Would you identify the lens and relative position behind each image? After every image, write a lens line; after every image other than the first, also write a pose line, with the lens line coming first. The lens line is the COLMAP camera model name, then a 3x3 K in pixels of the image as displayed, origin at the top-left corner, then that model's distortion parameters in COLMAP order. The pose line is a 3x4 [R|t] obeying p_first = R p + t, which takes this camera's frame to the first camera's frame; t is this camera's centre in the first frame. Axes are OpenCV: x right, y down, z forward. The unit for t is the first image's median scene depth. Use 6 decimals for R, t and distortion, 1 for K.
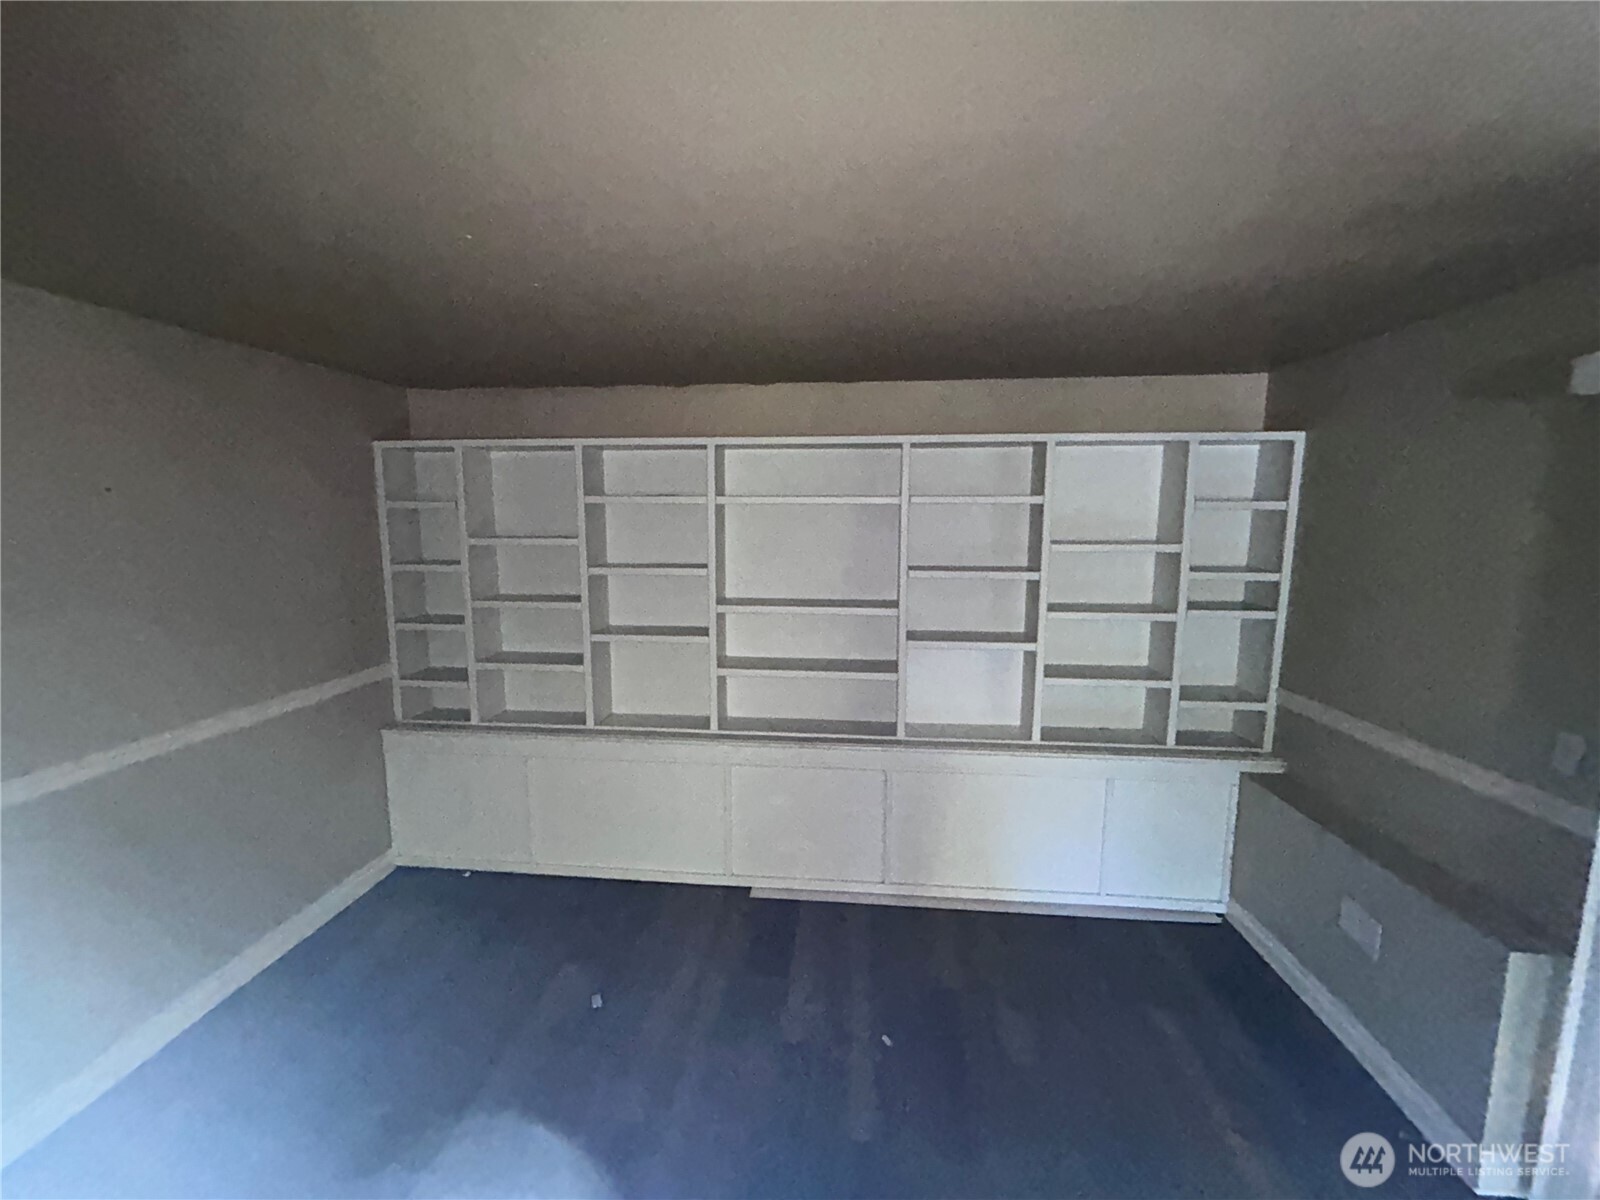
lens RADIAL K [[645.6, 0, 798.2], [0, 645.6, 599.8], [0, 0, 1]] dist [0.000787, -0.000659]
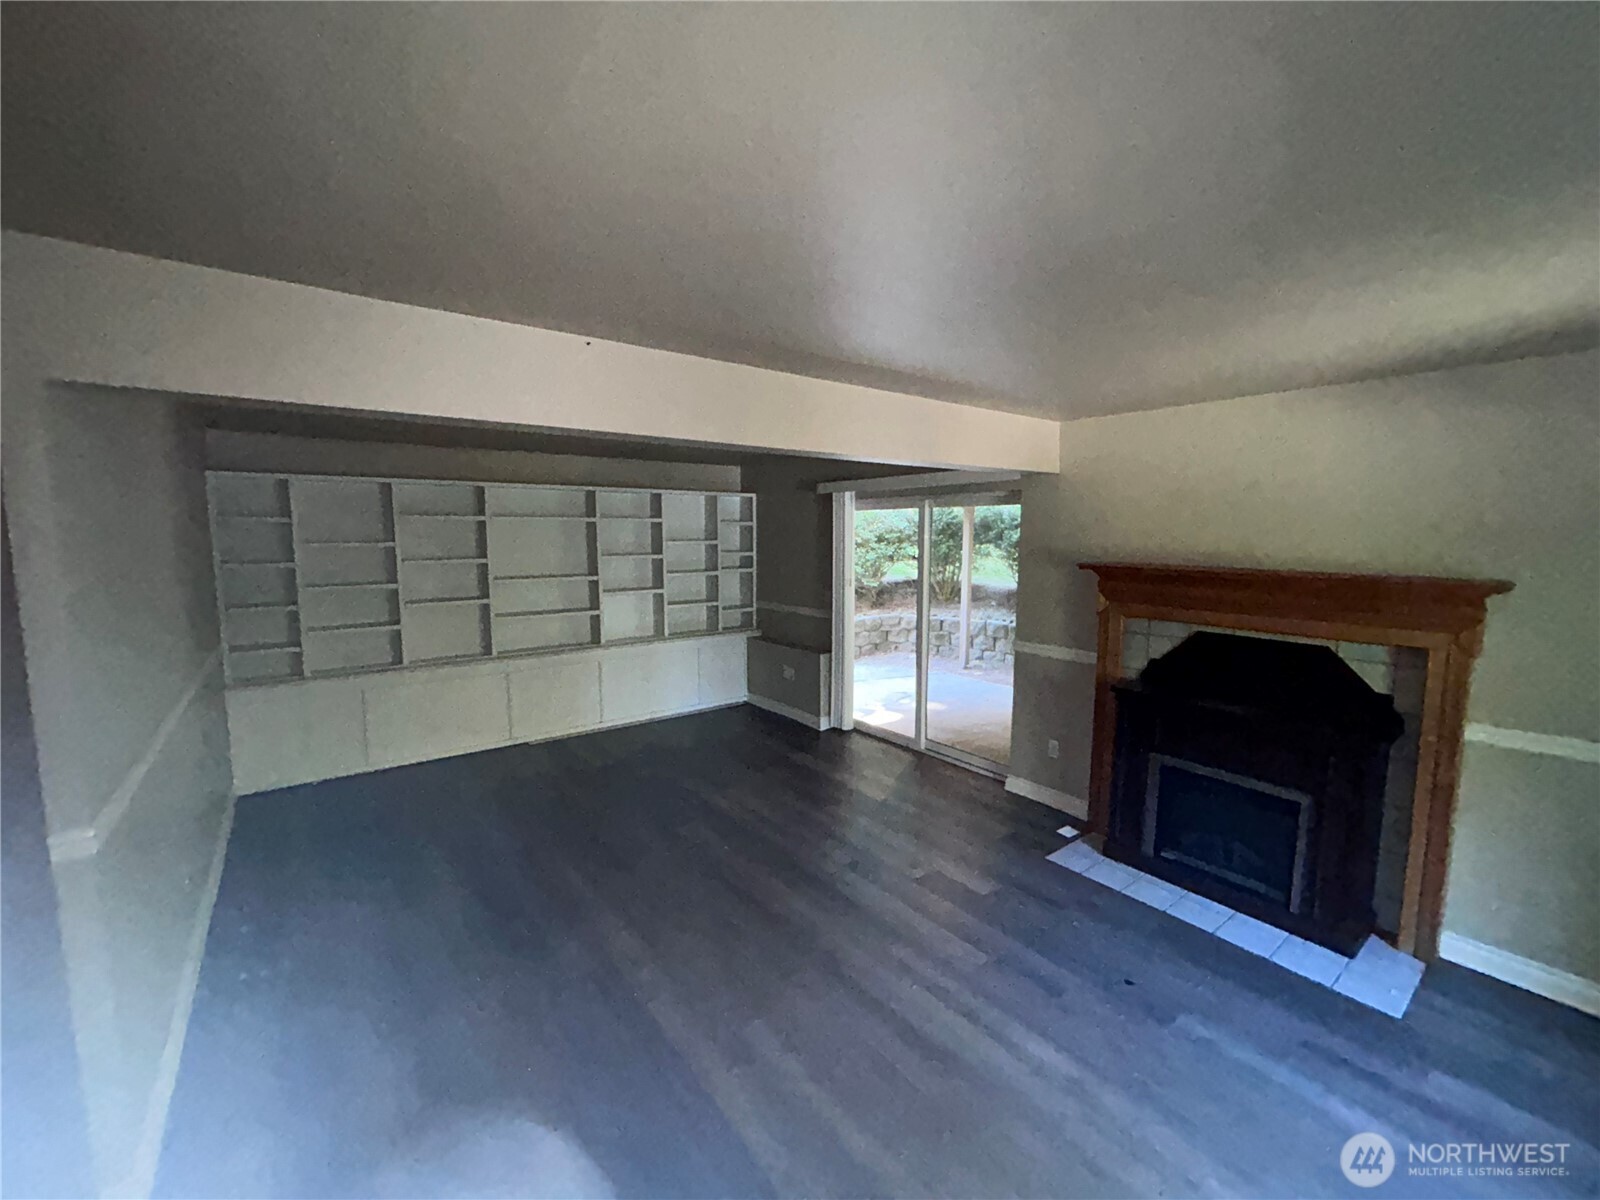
lens RADIAL K [[645.6, 0, 798.2], [0, 645.6, 599.8], [0, 0, 1]] dist [0.000787, -0.000659]
pose [[0.734298, -0.072817, 0.674910, -0.735862], [0.088610, 0.996005, 0.011054, 0.120942], [-0.673019, 0.051687, 0.737817, -0.845839]]
